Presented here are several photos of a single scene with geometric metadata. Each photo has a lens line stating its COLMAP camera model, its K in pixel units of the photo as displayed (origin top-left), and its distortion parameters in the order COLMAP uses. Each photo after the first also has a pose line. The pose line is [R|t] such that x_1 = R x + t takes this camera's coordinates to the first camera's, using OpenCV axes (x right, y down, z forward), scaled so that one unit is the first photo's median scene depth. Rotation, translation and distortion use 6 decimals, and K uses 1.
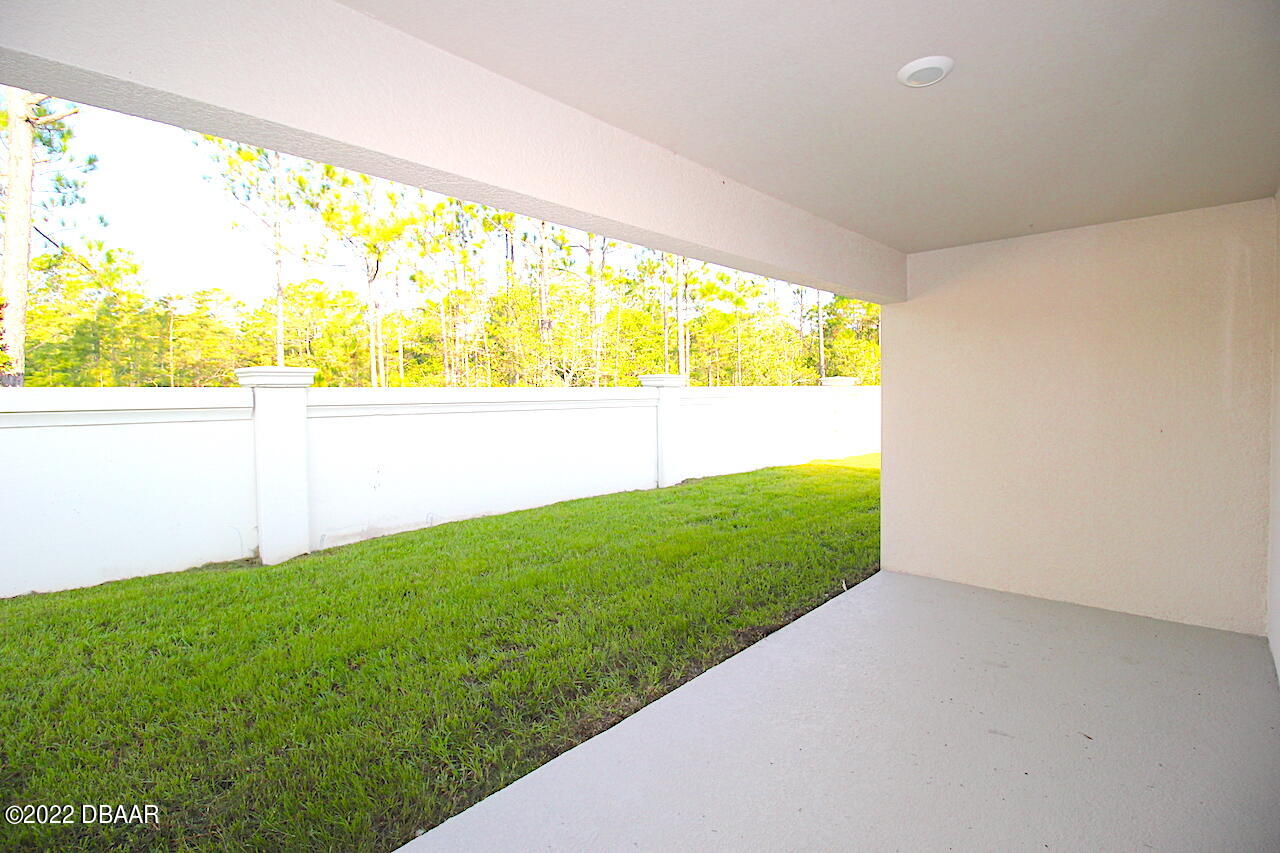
lens RADIAL K [[598.9, 0, 641.2], [0, 598.9, 407.1], [0, 0, 1]] dist [0.000781, -0.012829]
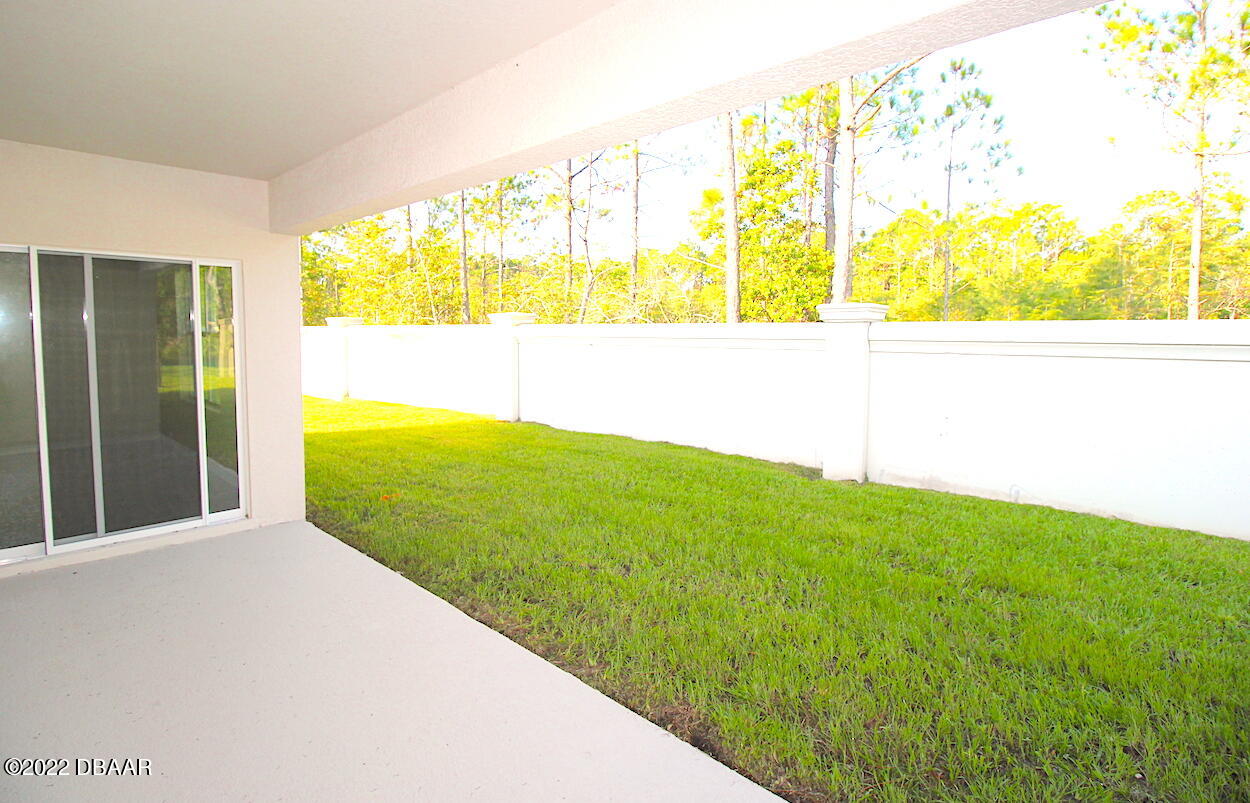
lens RADIAL K [[594.4, 0, 607.7], [0, 594.4, 366.1], [0, 0, 1]] dist [-0.003504, -0.010532]
pose [[-0.008692, 0.067008, -0.997715, 0.203943], [-0.024445, 0.997440, 0.067203, -0.006907], [0.999663, 0.024974, -0.007032, 0.243462]]
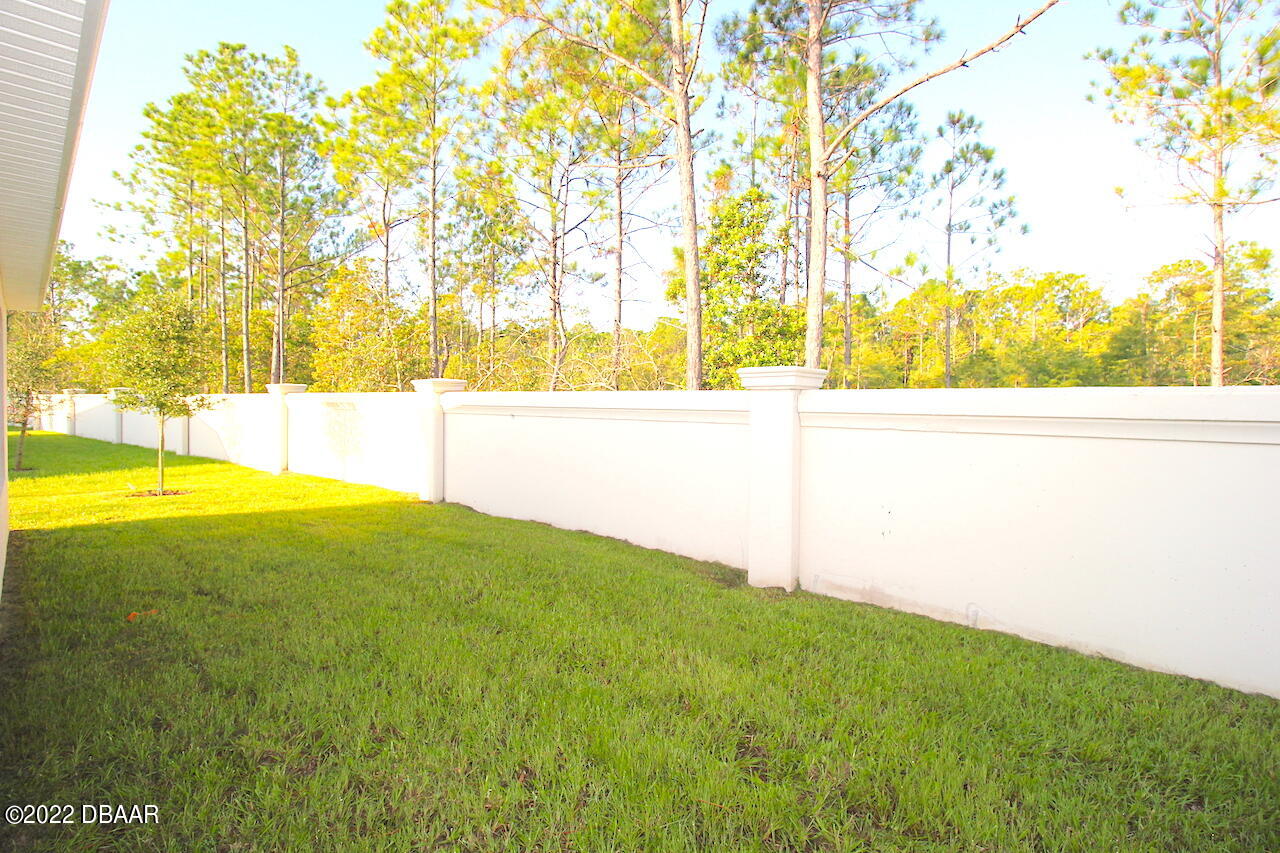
lens RADIAL K [[591.0, 0, 637.3], [0, 591.0, 410.8], [0, 0, 1]] dist [-0.000321, -0.011274]
pose [[-0.014366, 0.025068, -0.999583, 0.112664], [-0.028891, 0.999258, 0.025475, -0.007950], [0.999479, 0.029245, -0.013631, 0.344595]]
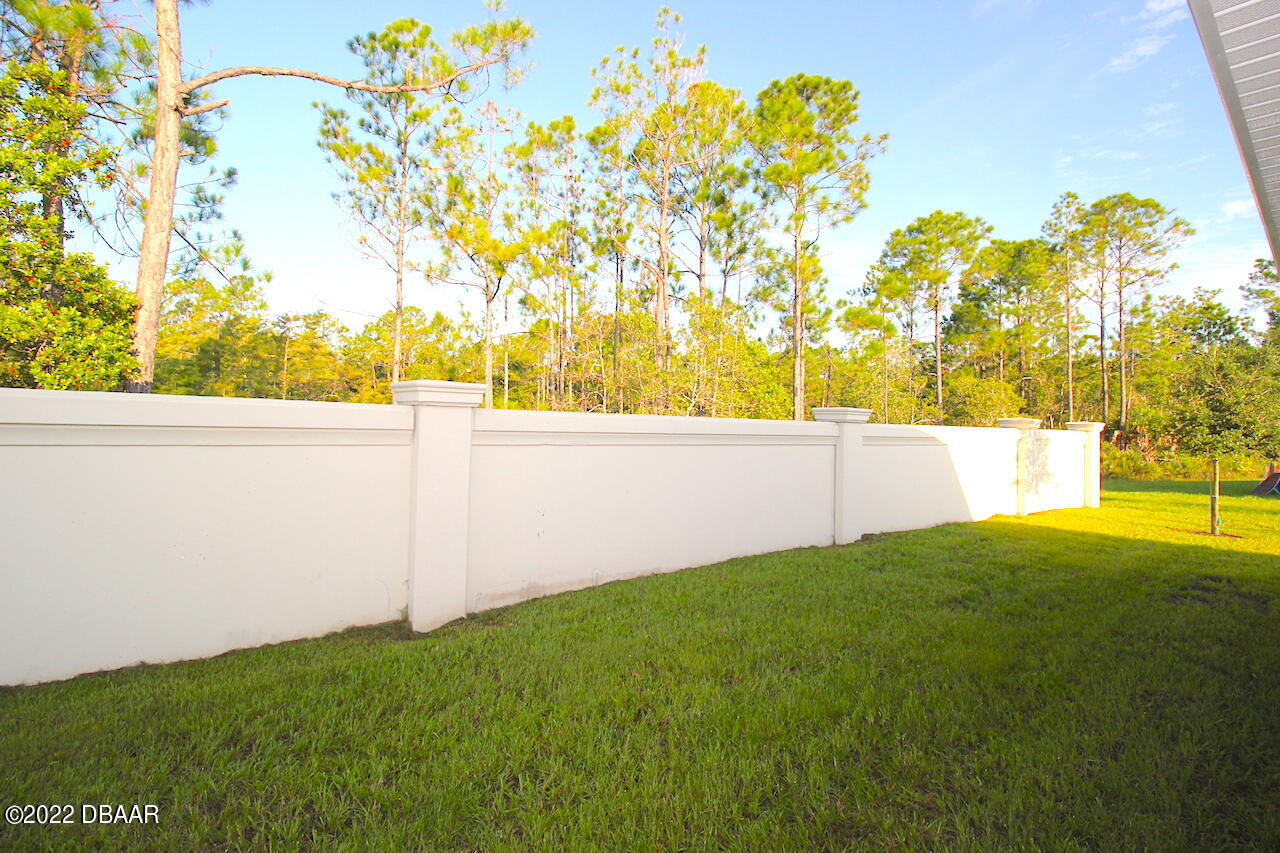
lens RADIAL K [[598.9, 0, 641.2], [0, 598.9, 407.1], [0, 0, 1]] dist [0.000781, -0.012829]
pose [[0.992547, 0.032896, -0.117341, -0.104198], [-0.039334, 0.997821, -0.052978, 0.000086], [0.115342, 0.057199, 0.991678, 0.098390]]
